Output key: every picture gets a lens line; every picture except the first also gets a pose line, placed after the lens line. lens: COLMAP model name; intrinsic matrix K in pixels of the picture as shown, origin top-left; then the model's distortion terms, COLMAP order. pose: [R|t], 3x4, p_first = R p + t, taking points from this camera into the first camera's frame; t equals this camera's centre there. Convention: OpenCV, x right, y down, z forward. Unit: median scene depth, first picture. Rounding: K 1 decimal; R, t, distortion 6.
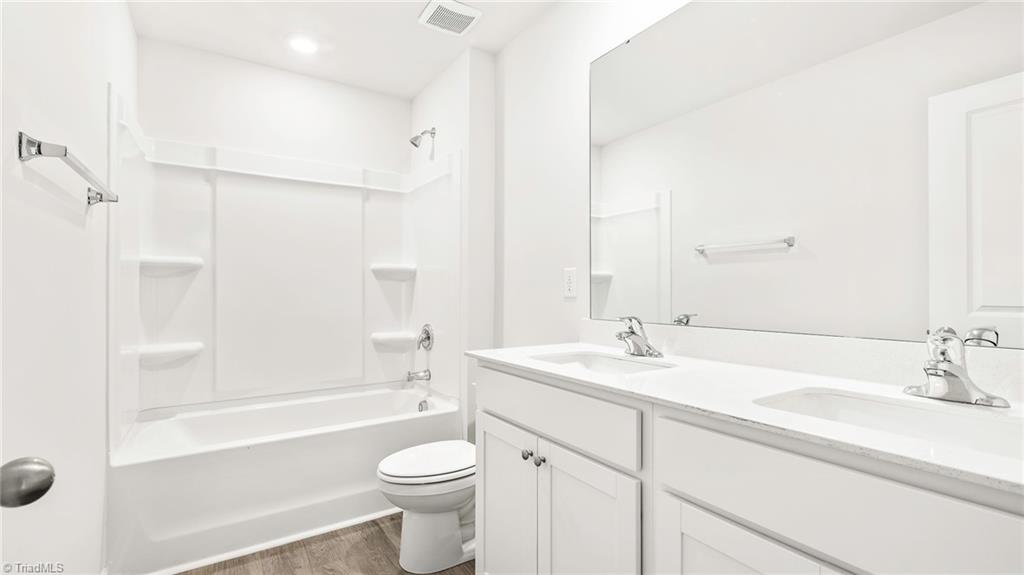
lens RADIAL K [[462.8, 0, 514.9], [0, 462.8, 295.0], [0, 0, 1]] dist [-0.001411, -0.000052]
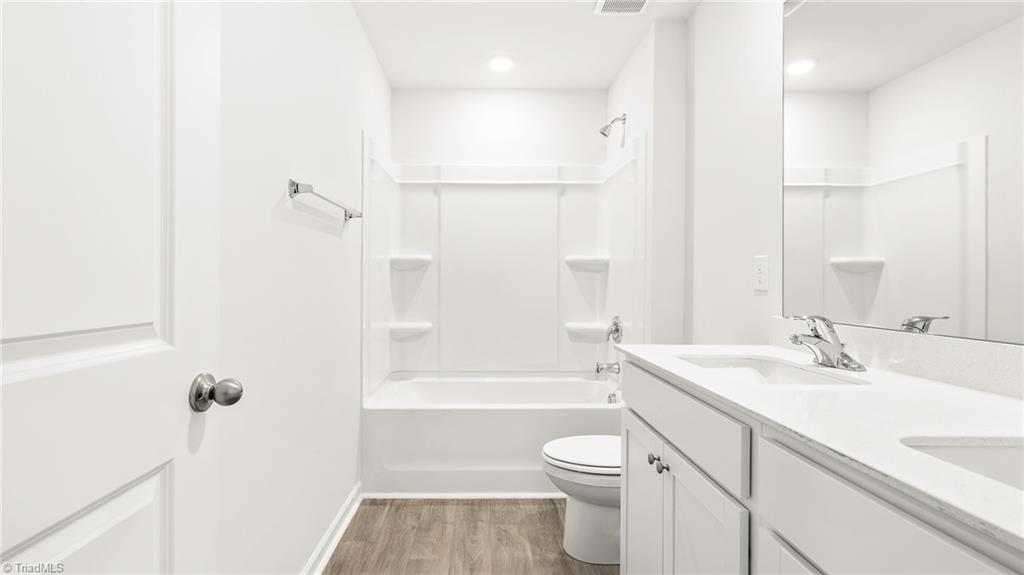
lens RADIAL K [[489.0, 0, 512.0], [0, 489.0, 287.5], [0, 0, 1]] dist [0.000254, 0.000354]
pose [[0.835179, 0.009831, -0.549890, 0.243370], [-0.008267, 0.999952, 0.005322, -0.001407], [0.549916, 0.000101, 0.835220, 0.018678]]
